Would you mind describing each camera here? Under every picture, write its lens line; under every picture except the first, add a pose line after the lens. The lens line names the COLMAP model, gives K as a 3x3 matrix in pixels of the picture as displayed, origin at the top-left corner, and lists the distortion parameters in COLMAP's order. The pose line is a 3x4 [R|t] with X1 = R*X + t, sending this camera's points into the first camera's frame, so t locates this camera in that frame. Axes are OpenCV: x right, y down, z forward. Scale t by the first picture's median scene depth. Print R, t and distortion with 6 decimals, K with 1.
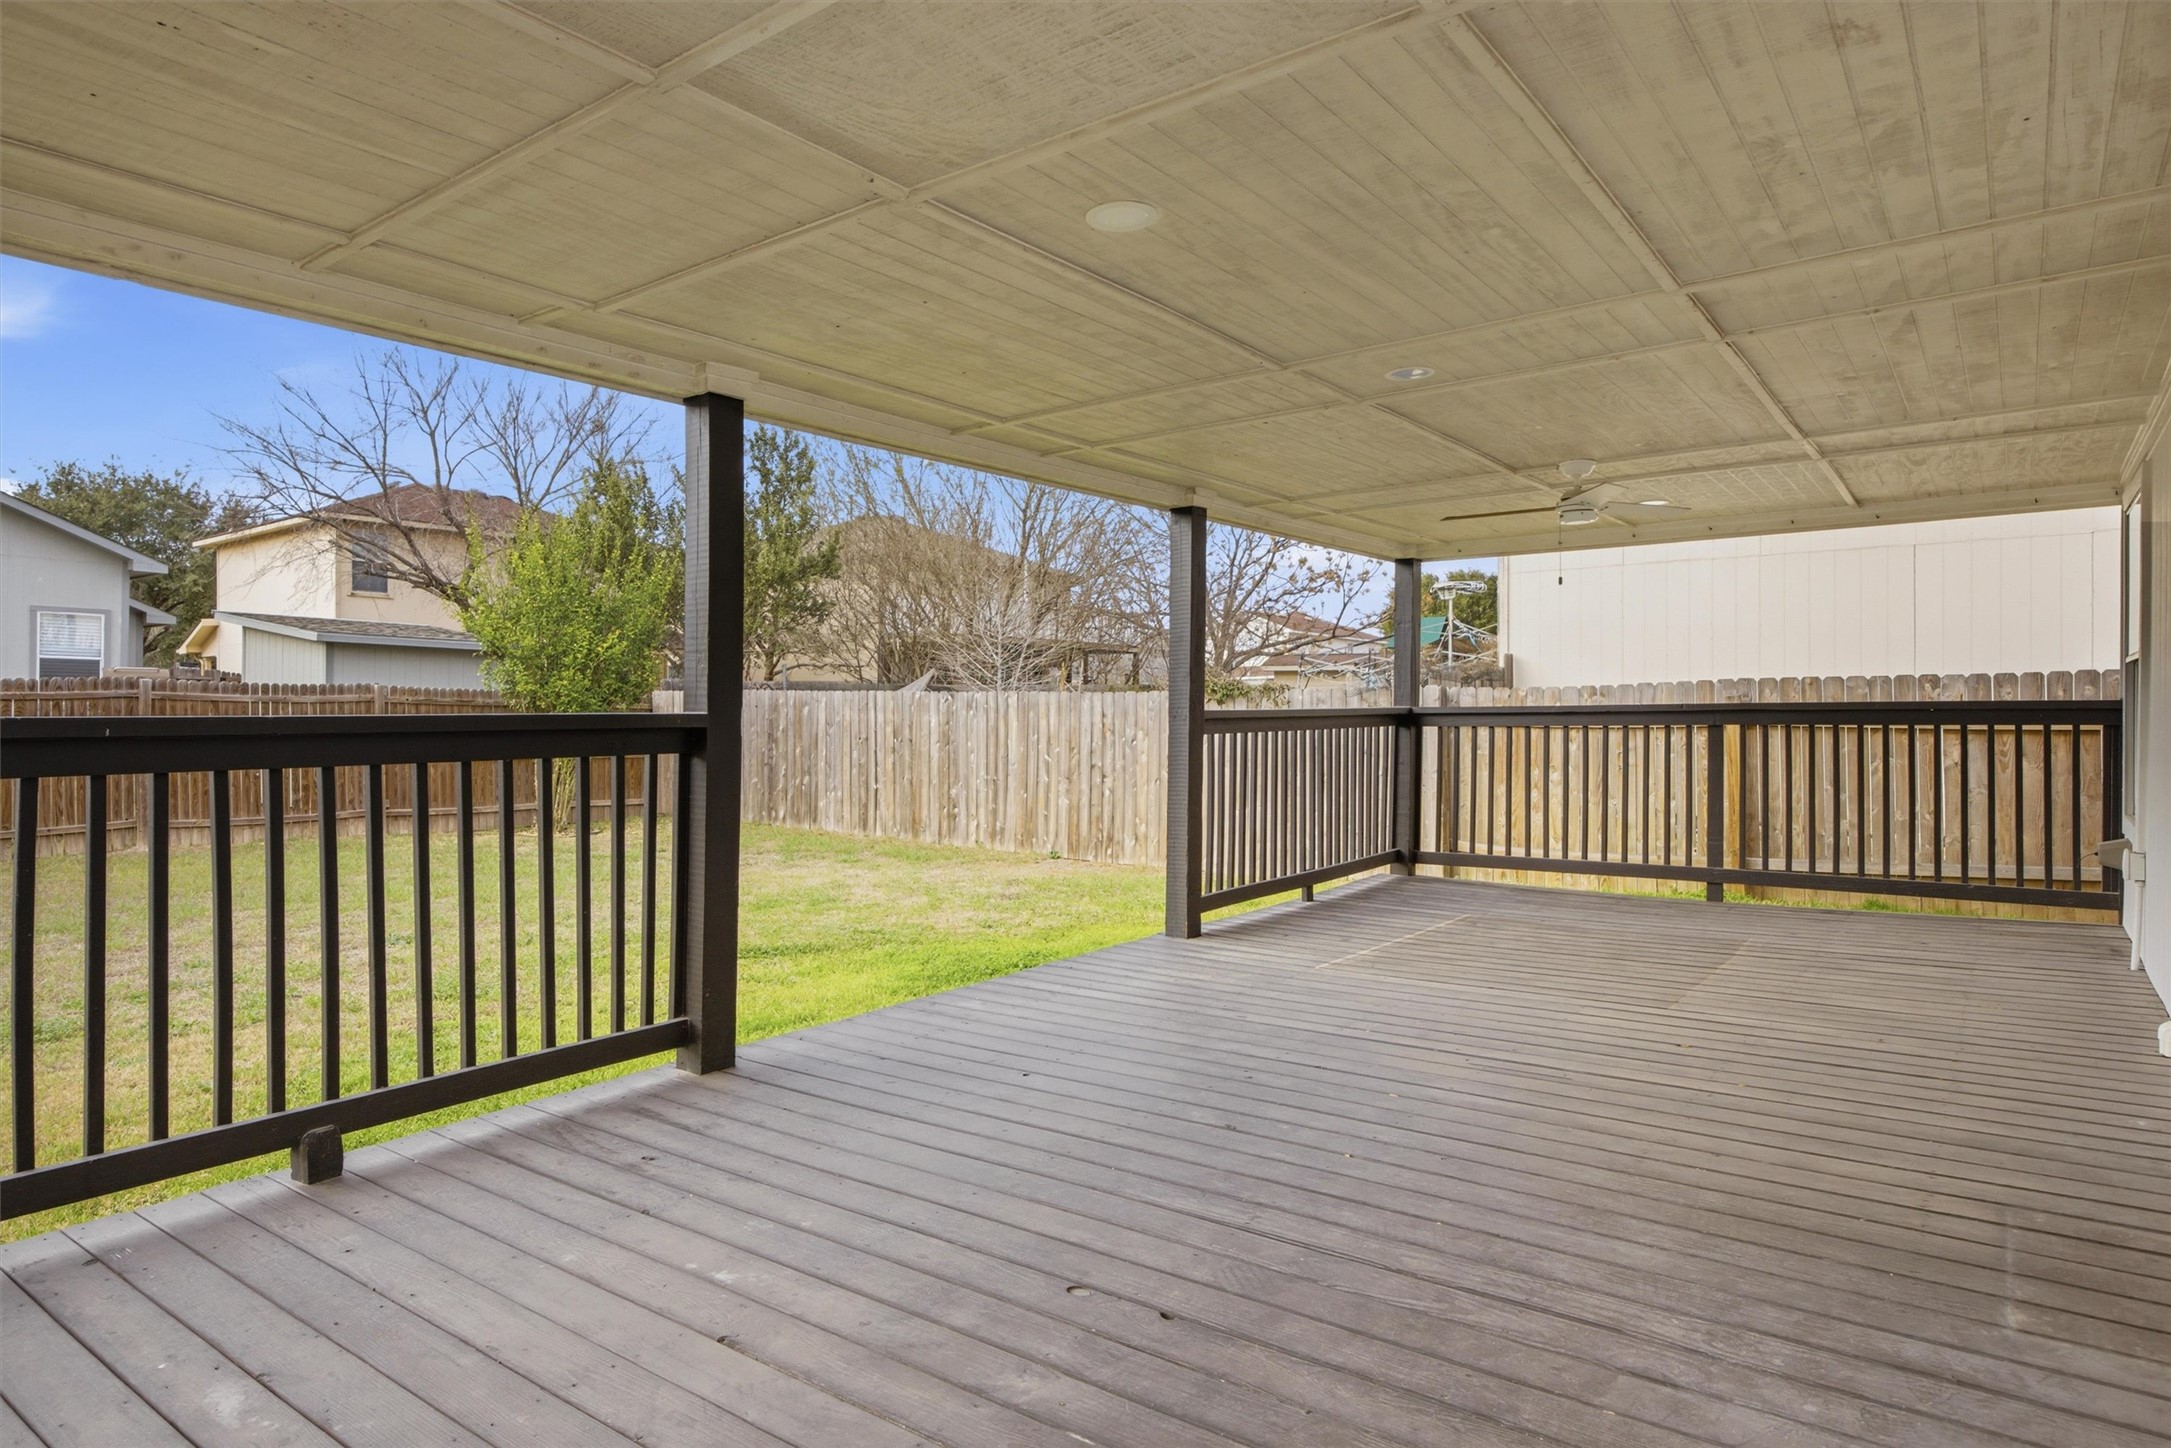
lens RADIAL K [[1309.0, 0, 1082.4], [0, 1309.0, 733.5], [0, 0, 1]] dist [-0.000478, 0.001072]
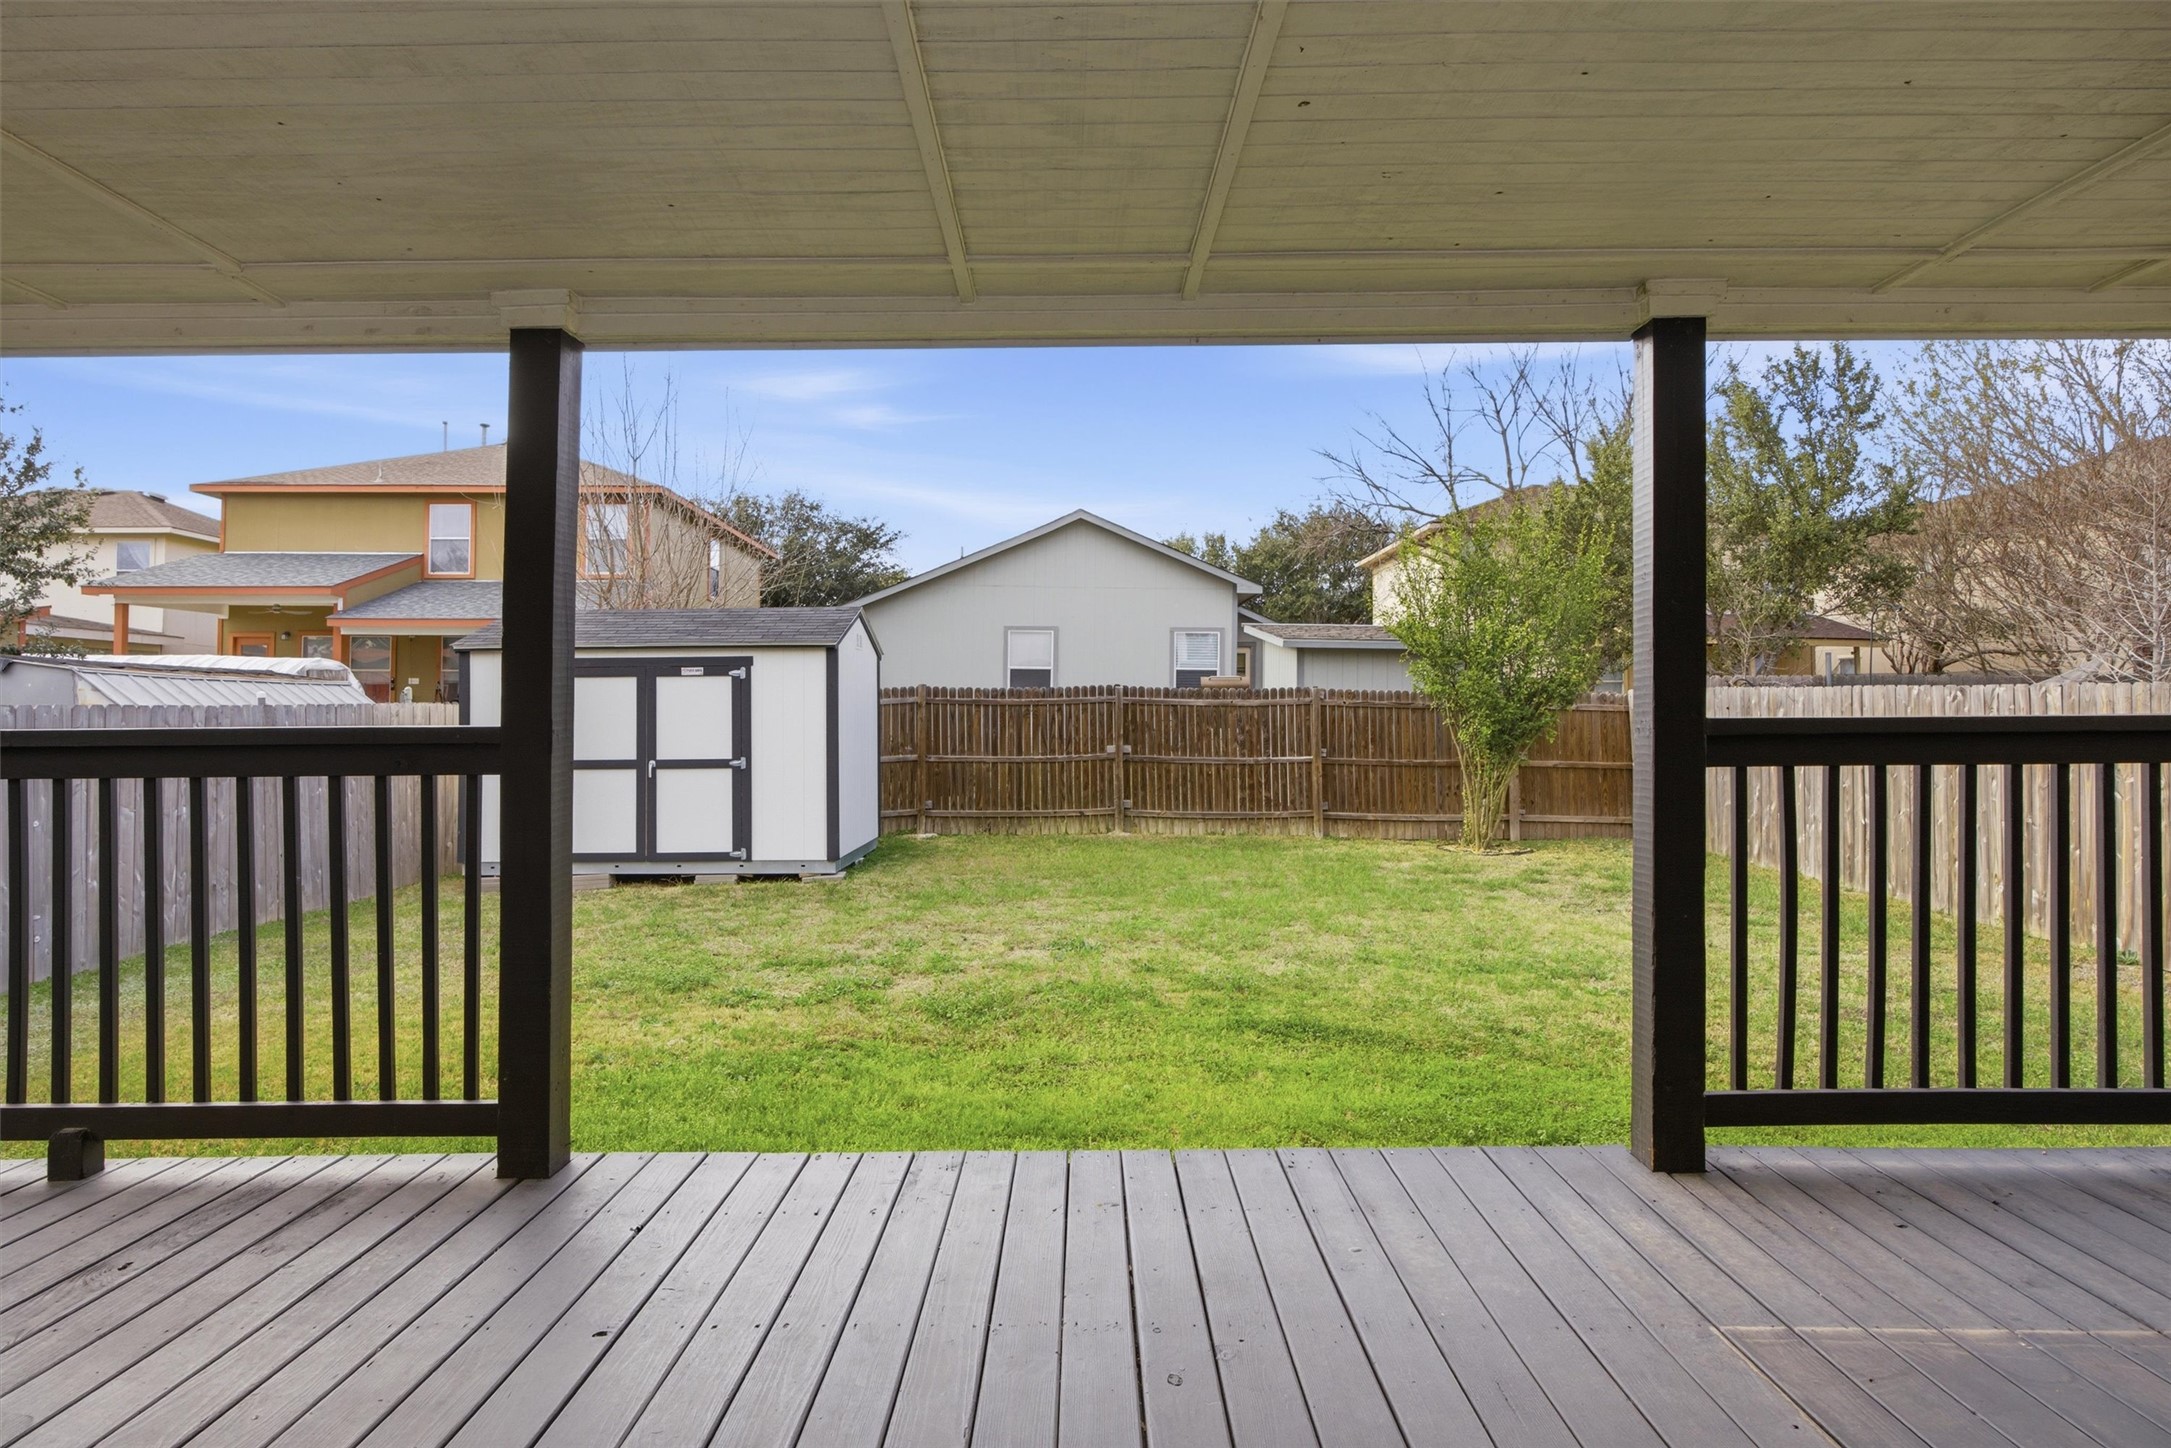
lens RADIAL K [[1309.4, 0, 1080.7], [0, 1309.4, 683.0], [0, 0, 1]] dist [0.001961, 0.002288]
pose [[0.583507, -0.019083, -0.811884, 0.358264], [-0.011662, 0.999424, -0.031873, -0.012847], [0.812025, 0.028066, 0.582948, 0.512440]]
